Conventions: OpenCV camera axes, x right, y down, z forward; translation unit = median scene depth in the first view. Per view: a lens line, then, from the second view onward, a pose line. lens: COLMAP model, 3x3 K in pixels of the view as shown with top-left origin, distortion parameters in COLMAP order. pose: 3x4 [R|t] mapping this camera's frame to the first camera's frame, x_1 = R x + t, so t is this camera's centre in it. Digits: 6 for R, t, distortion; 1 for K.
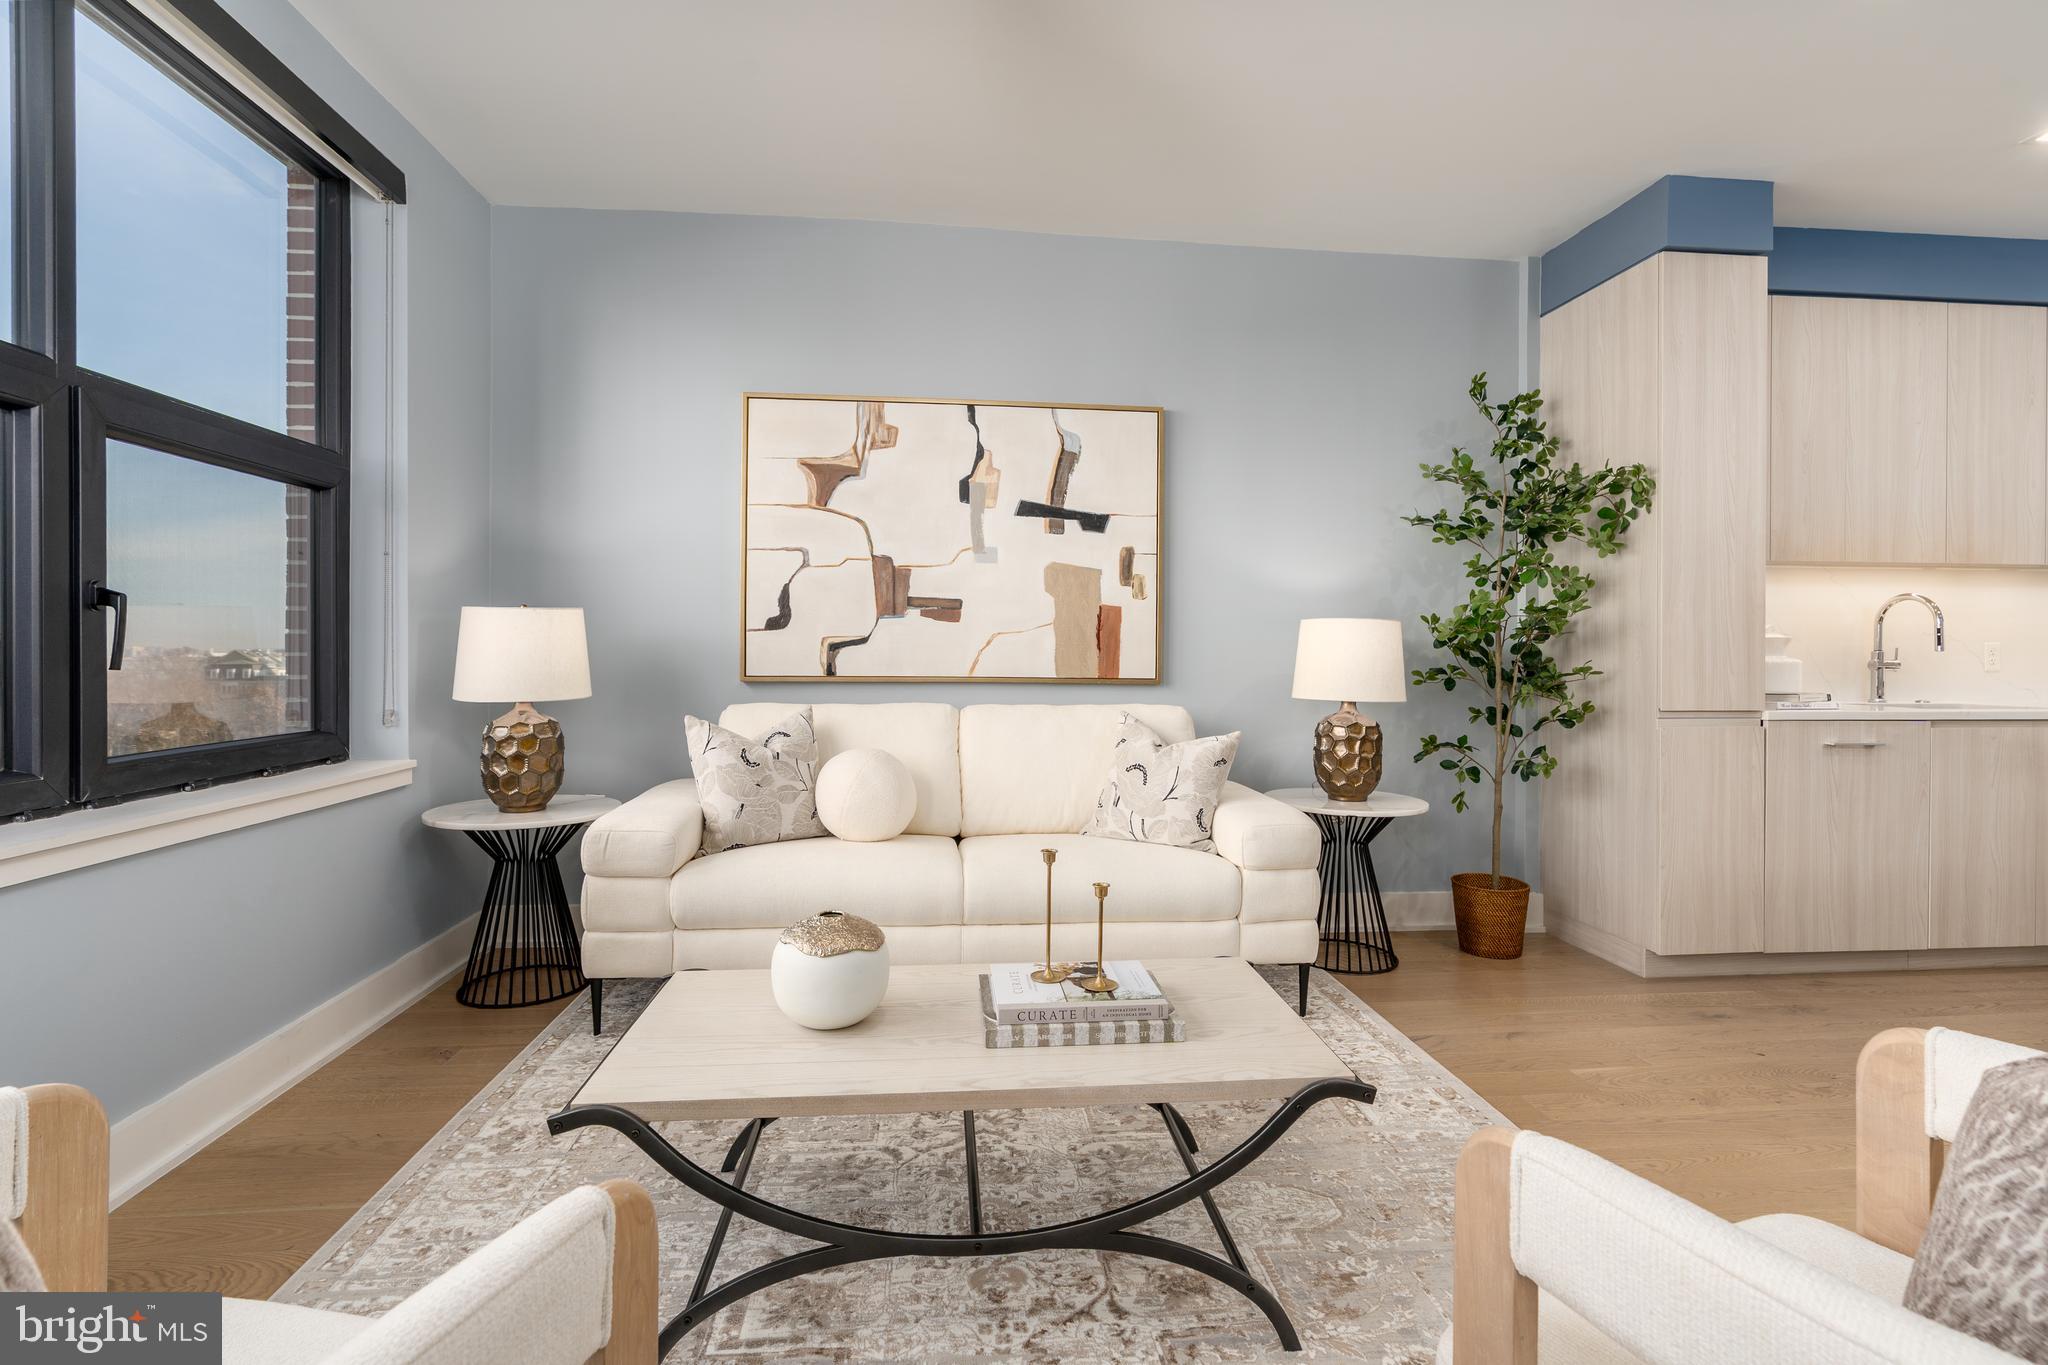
lens RADIAL K [[951.2, 0, 1015.2], [0, 951.2, 680.6], [0, 0, 1]] dist [-0.001908, -0.000405]
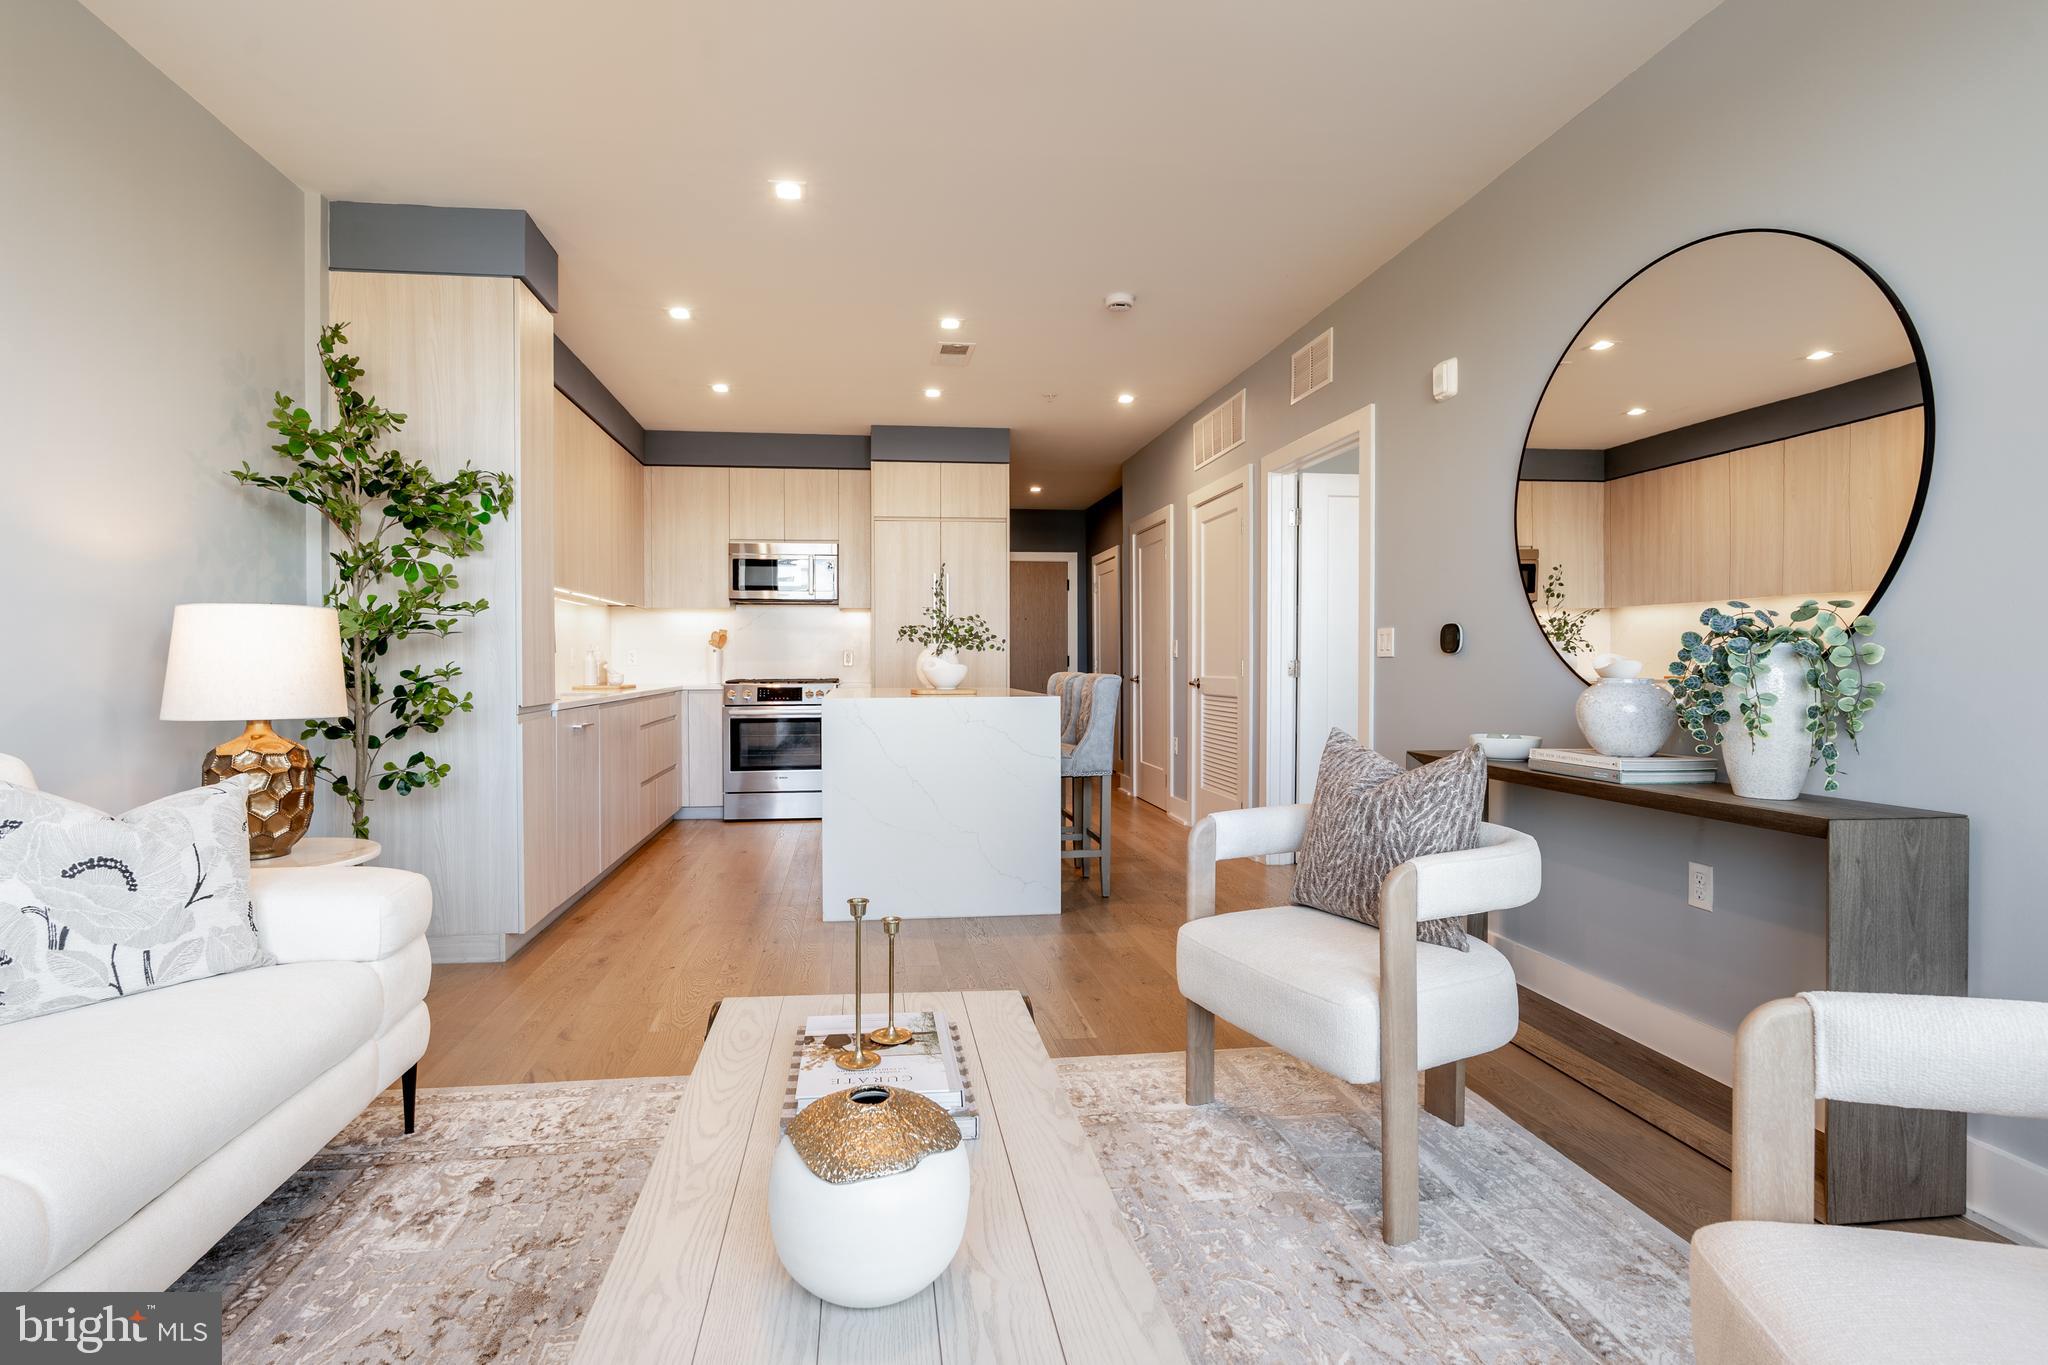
lens RADIAL K [[951.2, 0, 1015.2], [0, 951.2, 680.6], [0, 0, 1]] dist [-0.001908, -0.000405]
pose [[-0.053723, -0.025815, 0.998222, -0.432674], [0.018750, 0.999463, 0.026856, -0.017467], [-0.998380, 0.020160, -0.053210, 0.505750]]
